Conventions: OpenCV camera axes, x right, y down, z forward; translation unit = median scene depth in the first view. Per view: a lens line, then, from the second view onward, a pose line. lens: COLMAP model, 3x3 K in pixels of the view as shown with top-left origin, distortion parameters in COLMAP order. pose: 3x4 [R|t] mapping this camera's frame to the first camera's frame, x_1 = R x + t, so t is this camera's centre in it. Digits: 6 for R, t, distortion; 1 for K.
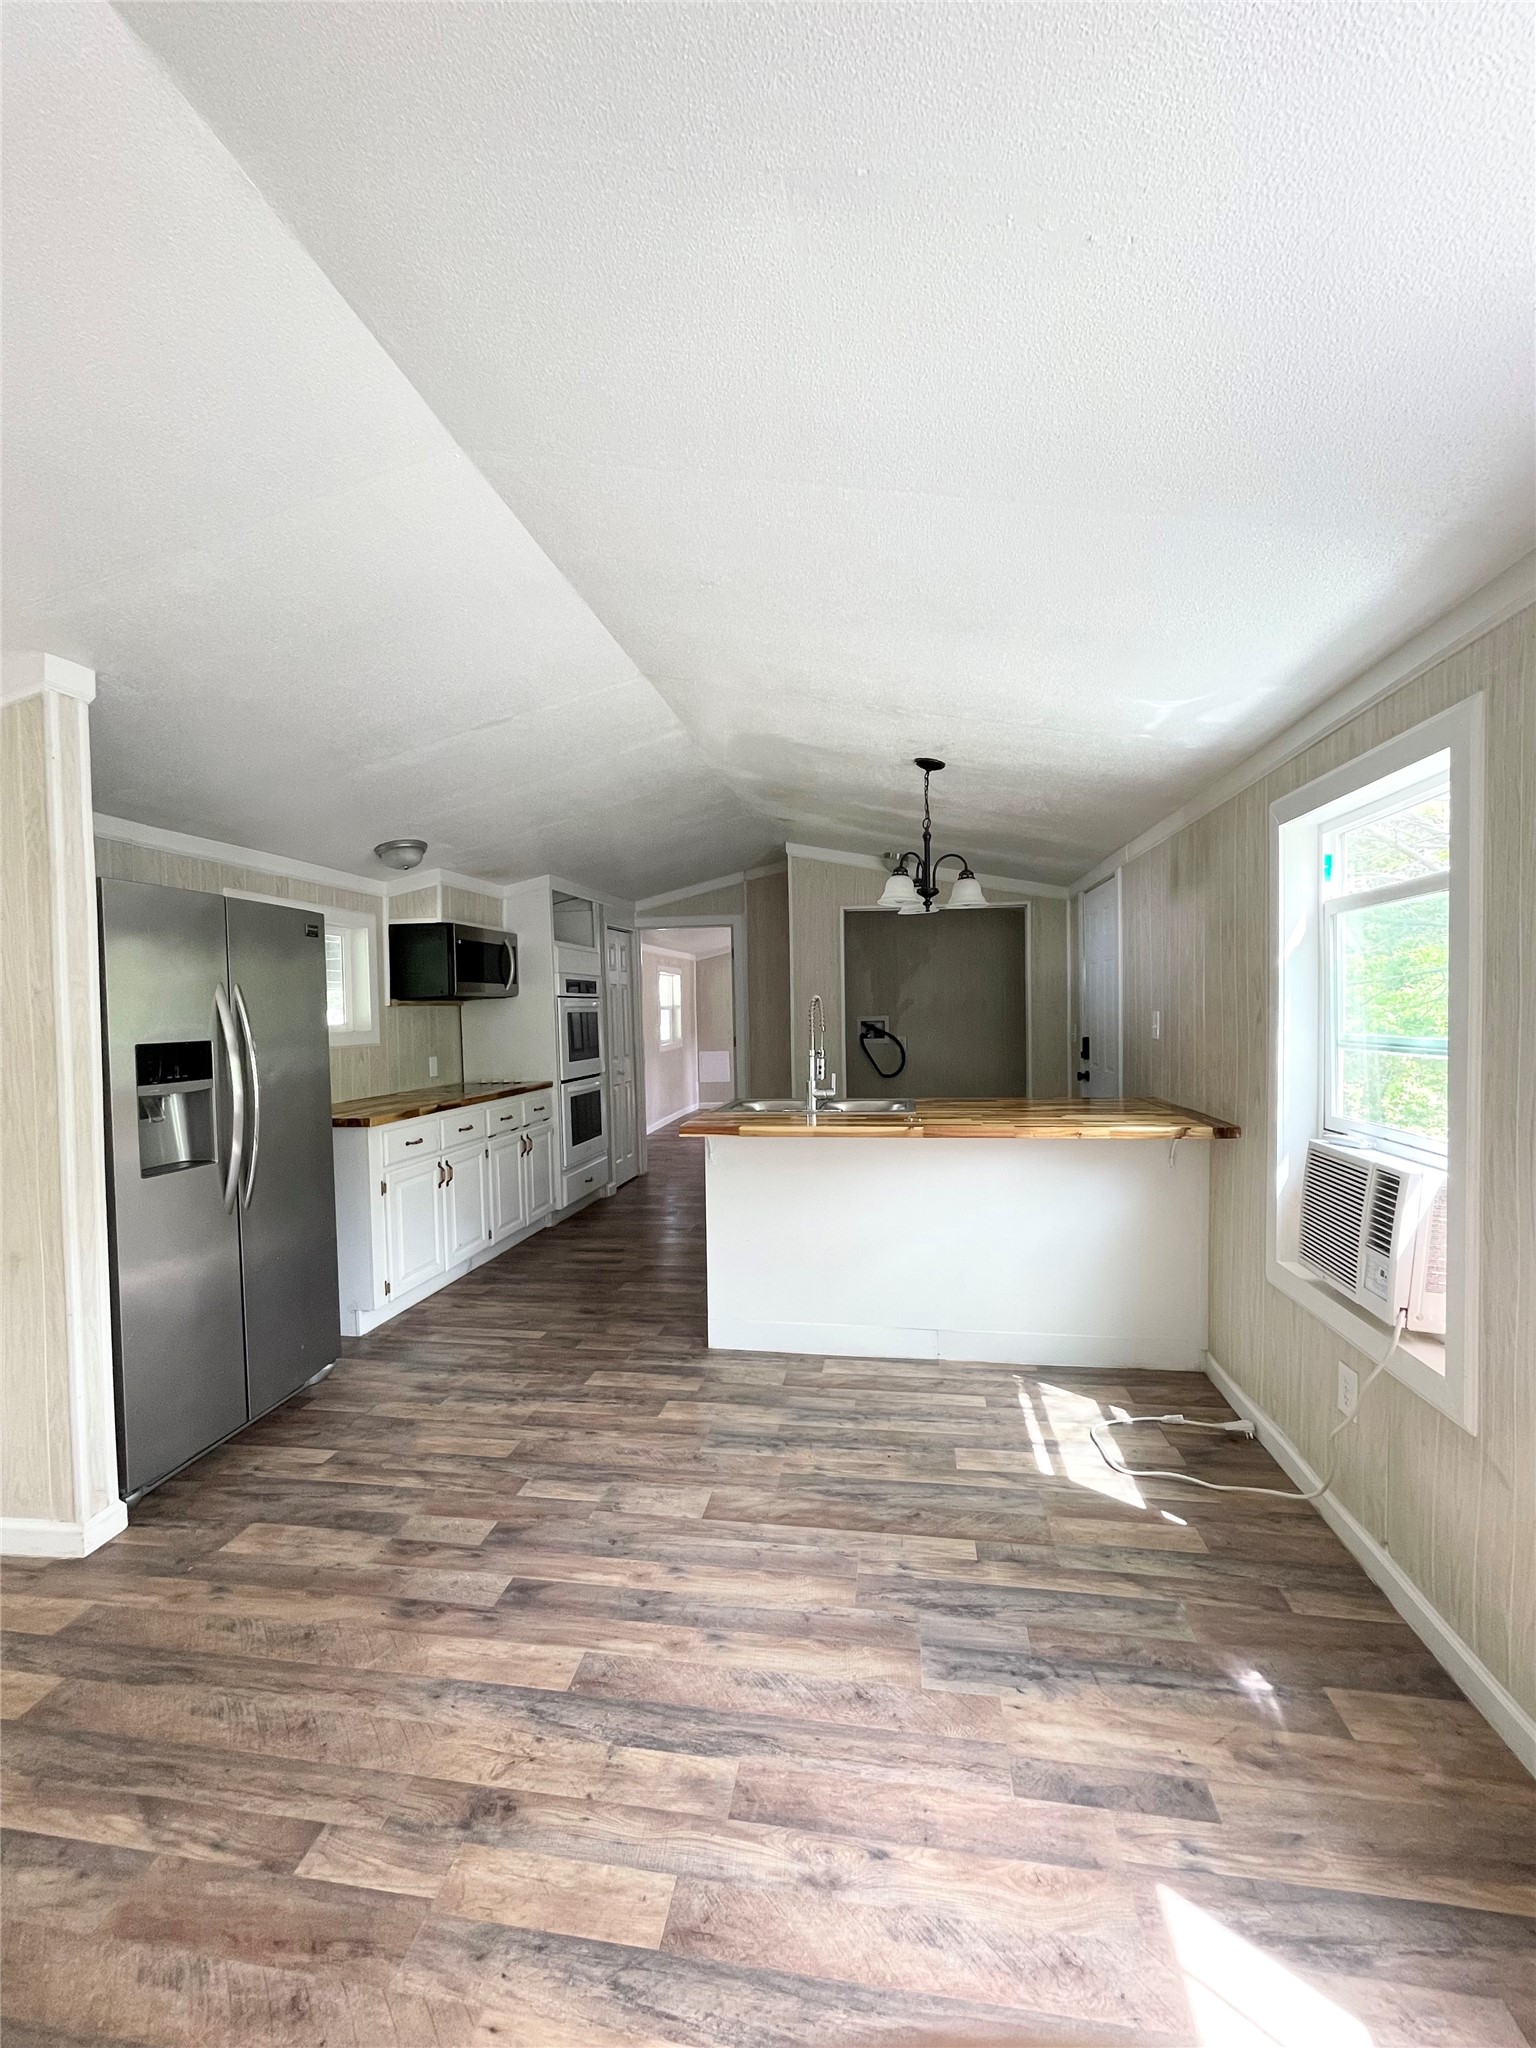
lens RADIAL K [[828.9, 0, 771.0], [0, 828.9, 1026.5], [0, 0, 1]] dist [-0.000892, 0.000308]
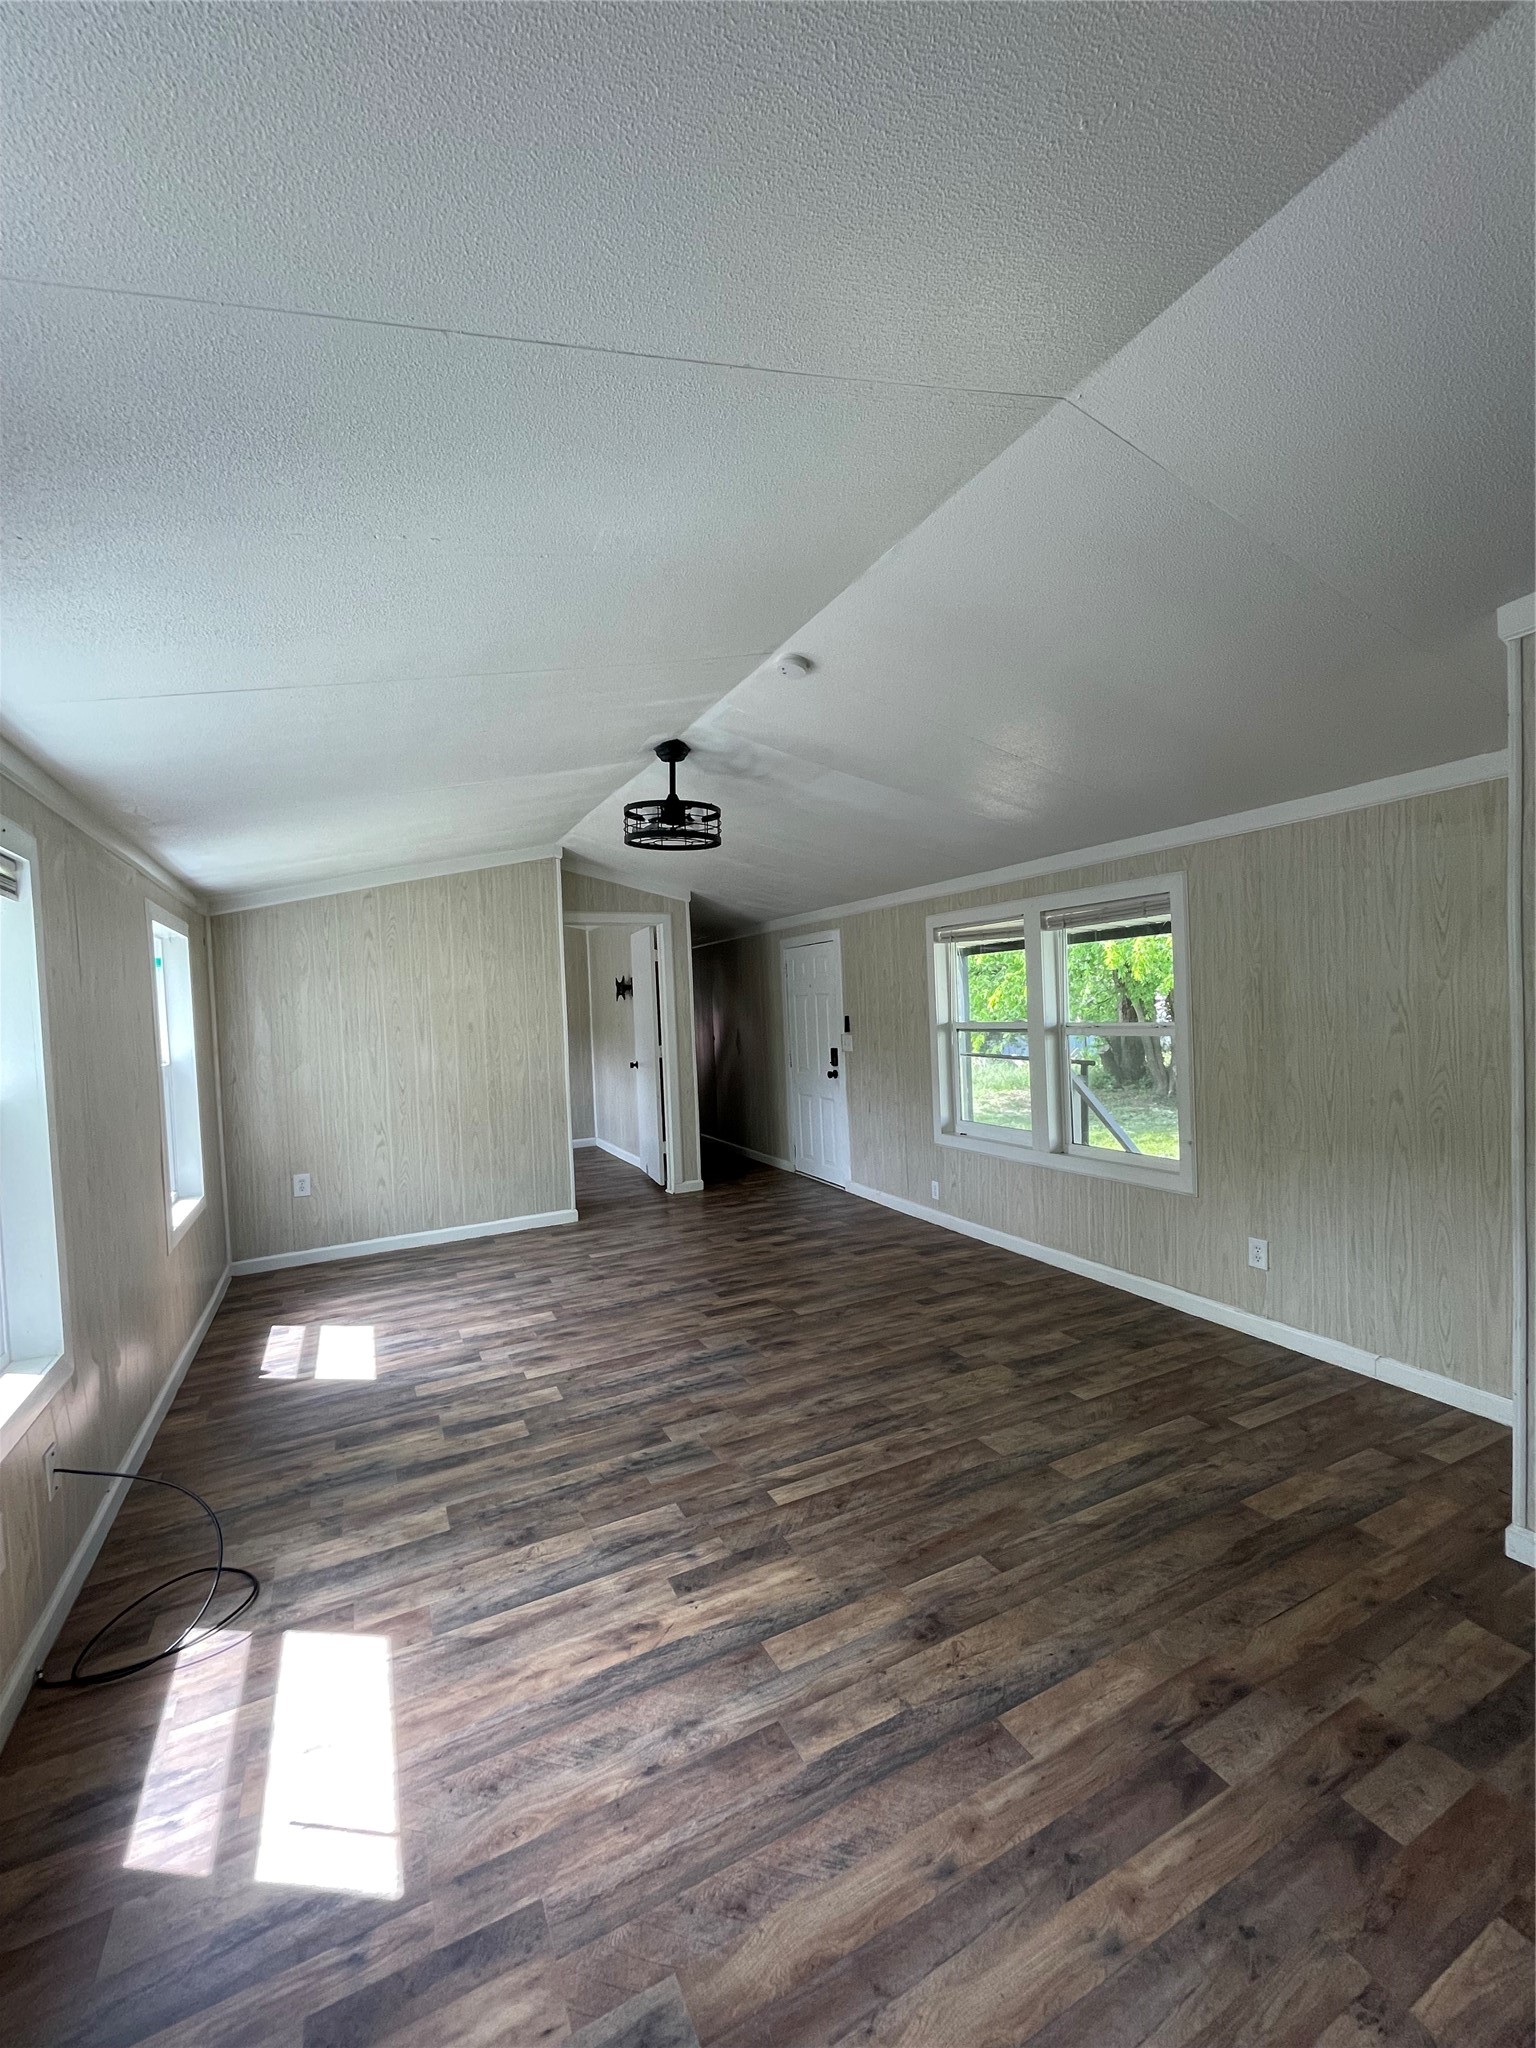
lens RADIAL K [[830.0, 0, 771.9], [0, 830.0, 1023.4], [0, 0, 1]] dist [-0.002244, -0.000083]
pose [[-0.809440, 0.064562, -0.583643, 0.236625], [0.041703, 0.997748, 0.052533, -0.037423], [0.585720, 0.018183, -0.810309, 0.792180]]
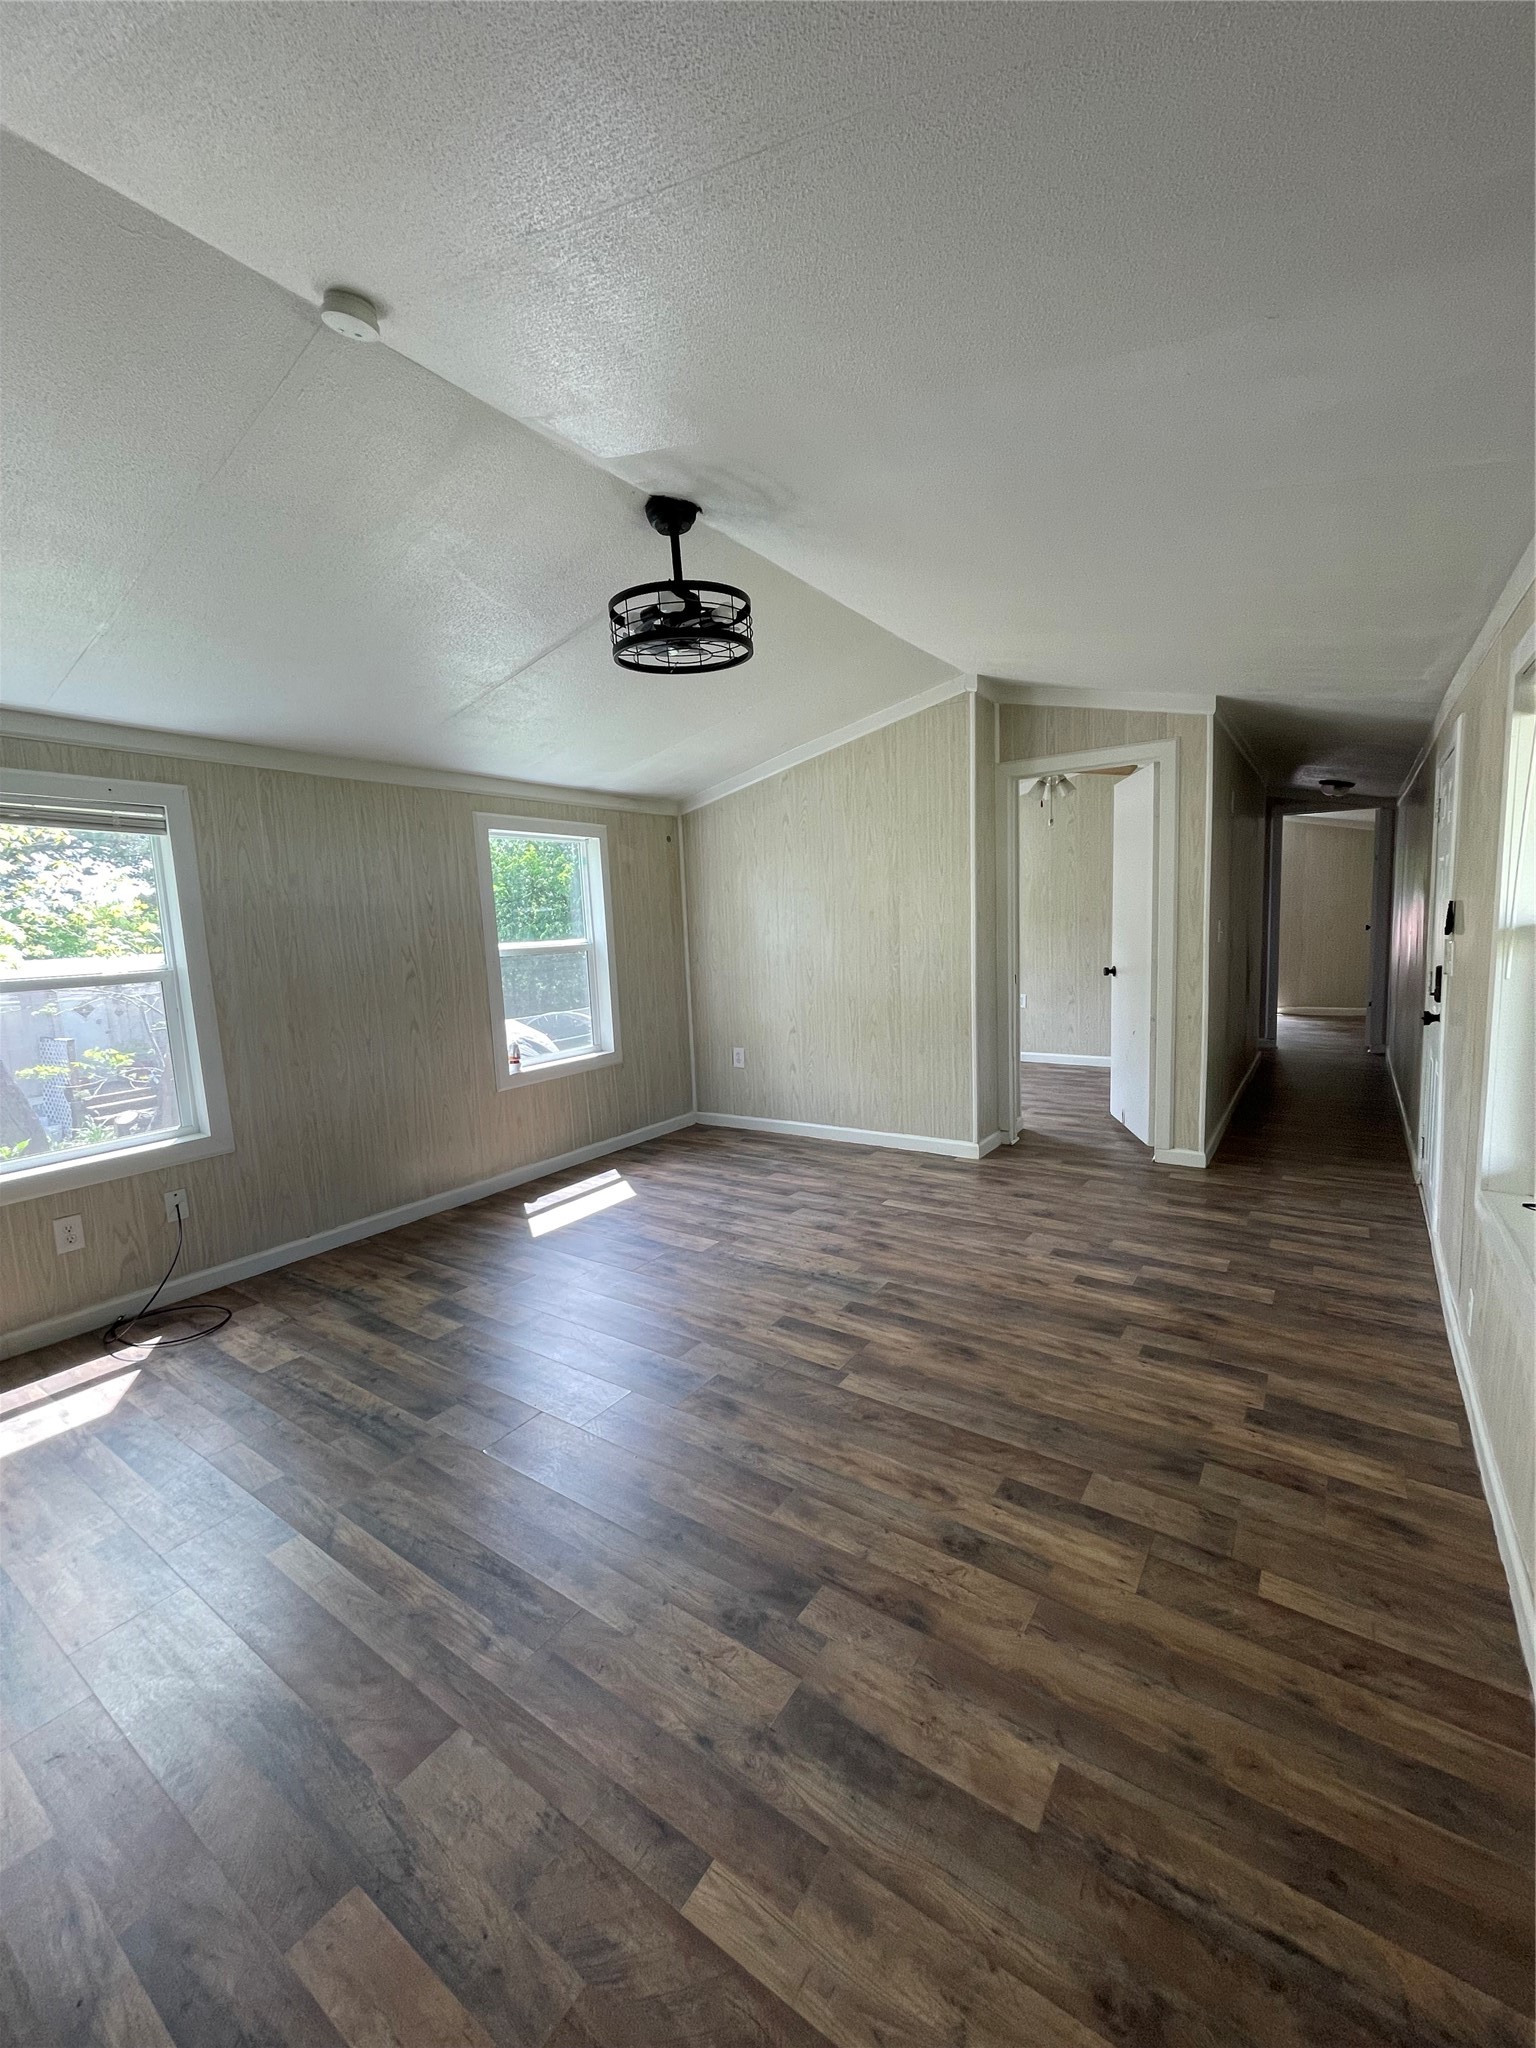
lens RADIAL K [[828.9, 0, 771.0], [0, 828.9, 1026.5], [0, 0, 1]] dist [-0.000892, 0.000308]
pose [[-0.899593, -0.000978, 0.436728, -0.679236], [0.067455, 0.987686, 0.141160, 0.006089], [-0.431489, 0.156446, -0.888449, 0.524800]]
